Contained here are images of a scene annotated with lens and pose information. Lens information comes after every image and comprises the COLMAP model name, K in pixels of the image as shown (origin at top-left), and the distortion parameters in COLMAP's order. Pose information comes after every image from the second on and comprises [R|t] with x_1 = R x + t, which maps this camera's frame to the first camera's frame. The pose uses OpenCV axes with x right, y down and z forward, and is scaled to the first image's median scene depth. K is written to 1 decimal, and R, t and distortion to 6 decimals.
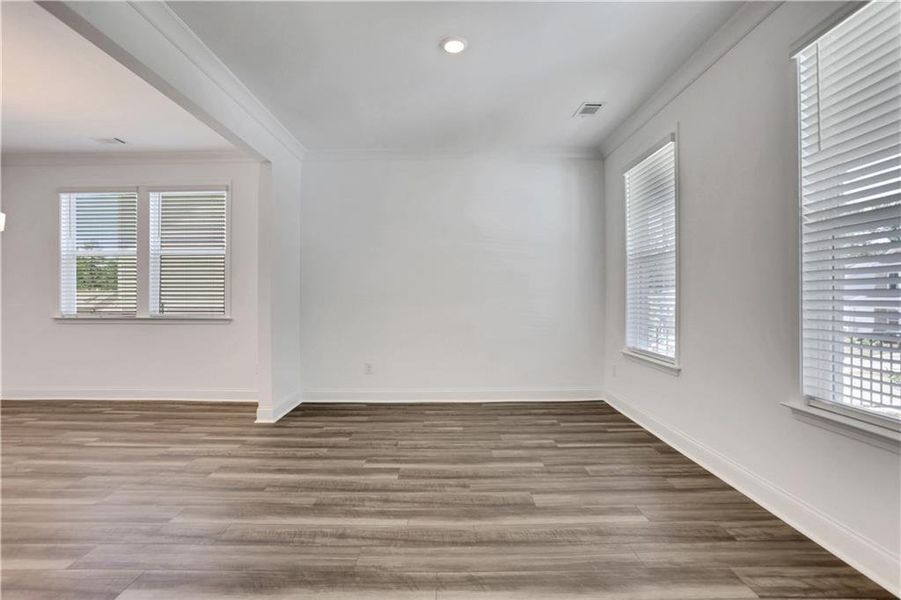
lens RADIAL K [[424.5, 0, 446.4], [0, 424.5, 299.1], [0, 0, 1]] dist [-0.077851, 0.039004]
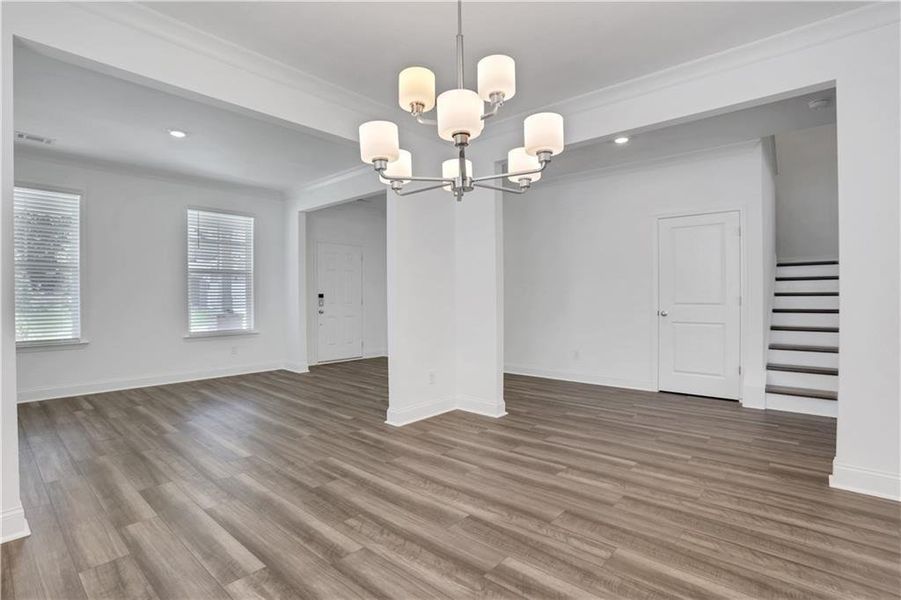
lens RADIAL K [[424.5, 0, 446.4], [0, 424.5, 299.1], [0, 0, 1]] dist [-0.077851, 0.039004]
pose [[-0.757904, 0.002268, 0.652362, -1.310705], [0.007381, 0.999960, 0.005099, 0.007442], [-0.652324, 0.008680, -0.757890, 1.155625]]
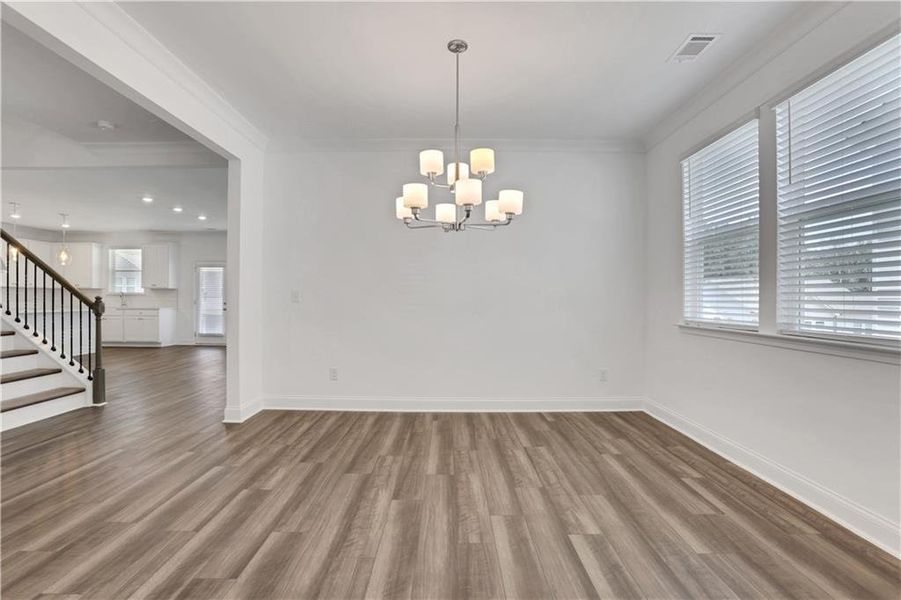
lens RADIAL K [[424.5, 0, 446.4], [0, 424.5, 299.1], [0, 0, 1]] dist [-0.077851, 0.039004]
pose [[0.002552, 0.000121, -0.999997, -0.242285], [-0.006161, 0.999981, 0.000106, 0.000694], [0.999978, 0.006161, 0.002553, 0.750625]]
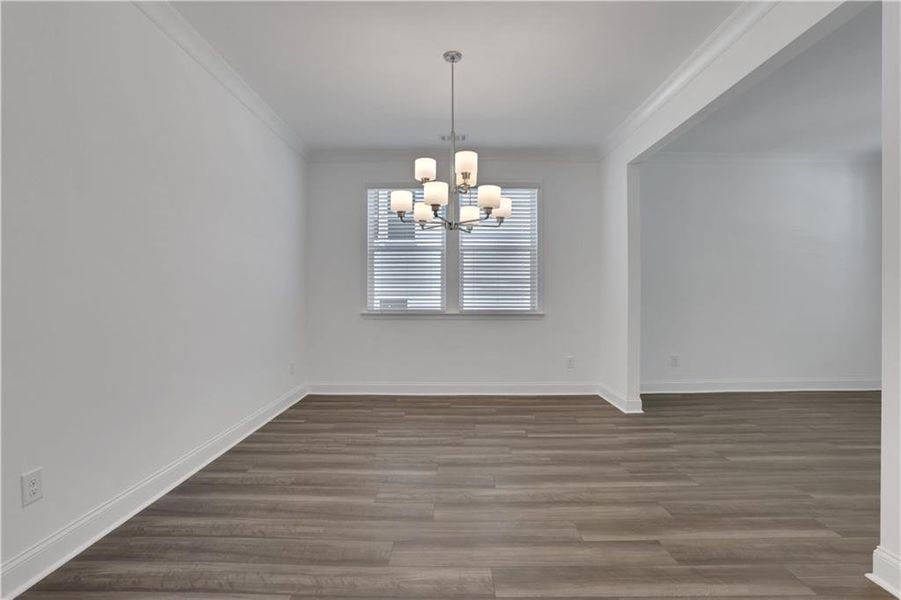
lens RADIAL K [[424.5, 0, 446.4], [0, 424.5, 299.1], [0, 0, 1]] dist [-0.077851, 0.039004]
pose [[0.999934, 0.003156, 0.011018, -1.024205], [-0.003216, 0.999980, 0.005488, 0.006329], [-0.011000, -0.005523, 0.999924, -0.046316]]
